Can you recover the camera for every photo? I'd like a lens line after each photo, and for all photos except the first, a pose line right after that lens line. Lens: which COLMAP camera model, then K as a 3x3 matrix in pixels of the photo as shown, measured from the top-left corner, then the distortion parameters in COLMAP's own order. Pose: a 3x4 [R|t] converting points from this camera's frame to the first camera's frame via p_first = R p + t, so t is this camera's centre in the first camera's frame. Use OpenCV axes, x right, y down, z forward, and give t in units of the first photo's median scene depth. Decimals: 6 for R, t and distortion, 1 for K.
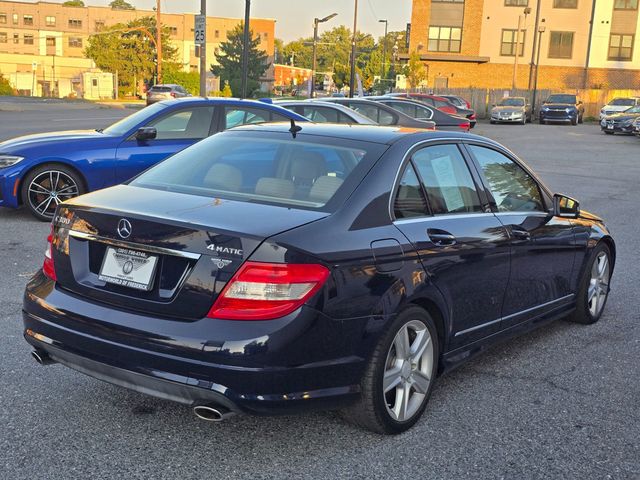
lens RADIAL K [[853.2, 0, 316.8], [0, 853.2, 263.4], [0, 0, 1]] dist [0.166446, -0.496166]
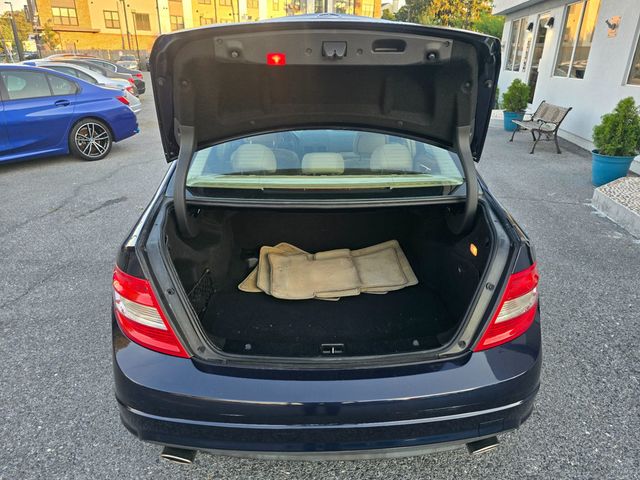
lens RADIAL K [[428.7, 0, 322.7], [0, 428.7, 240.0], [0, 0, 1]] dist [0.036149, -0.027614]
pose [[0.784534, -0.270018, 0.558209, -0.040740], [0.143533, 0.954840, 0.260150, -0.015373], [-0.603245, -0.123975, 0.787861, 0.070753]]
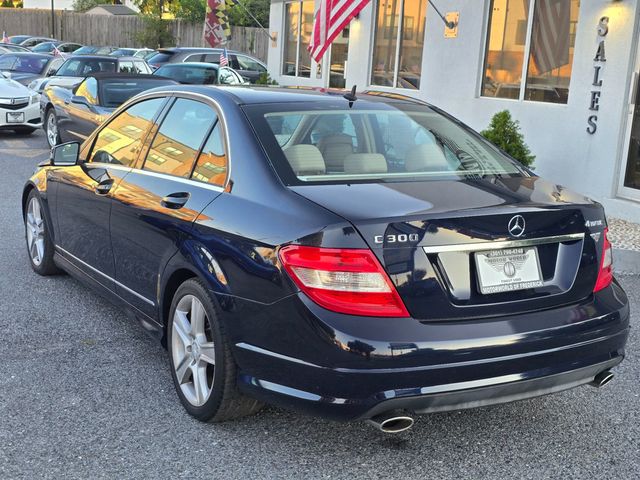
lens RADIAL K [[853.2, 0, 316.8], [0, 853.2, 263.4], [0, 0, 1]] dist [0.166446, -0.496166]
pose [[0.390400, -0.228398, 0.891865, -0.106061], [0.146353, 0.971816, 0.184809, -0.018940], [-0.908938, 0.058377, 0.412823, 0.079794]]
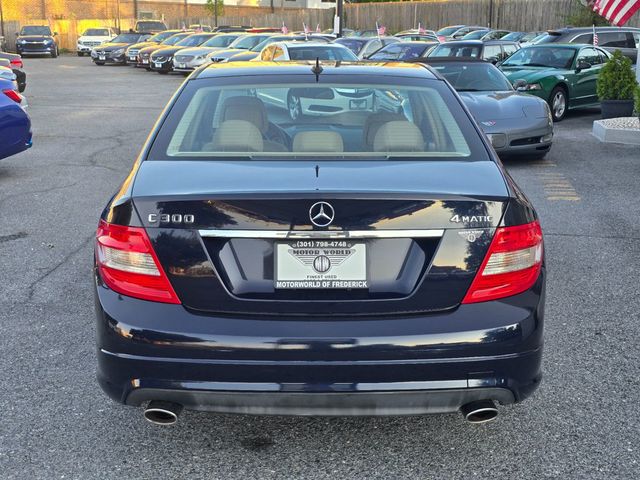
lens RADIAL K [[853.2, 0, 316.8], [0, 853.2, 263.4], [0, 0, 1]] dist [0.166446, -0.496166]
pose [[0.799414, -0.186545, 0.571085, -0.064384], [0.142856, 0.982331, 0.120907, -0.008660], [-0.583549, -0.015072, 0.811938, 0.037704]]
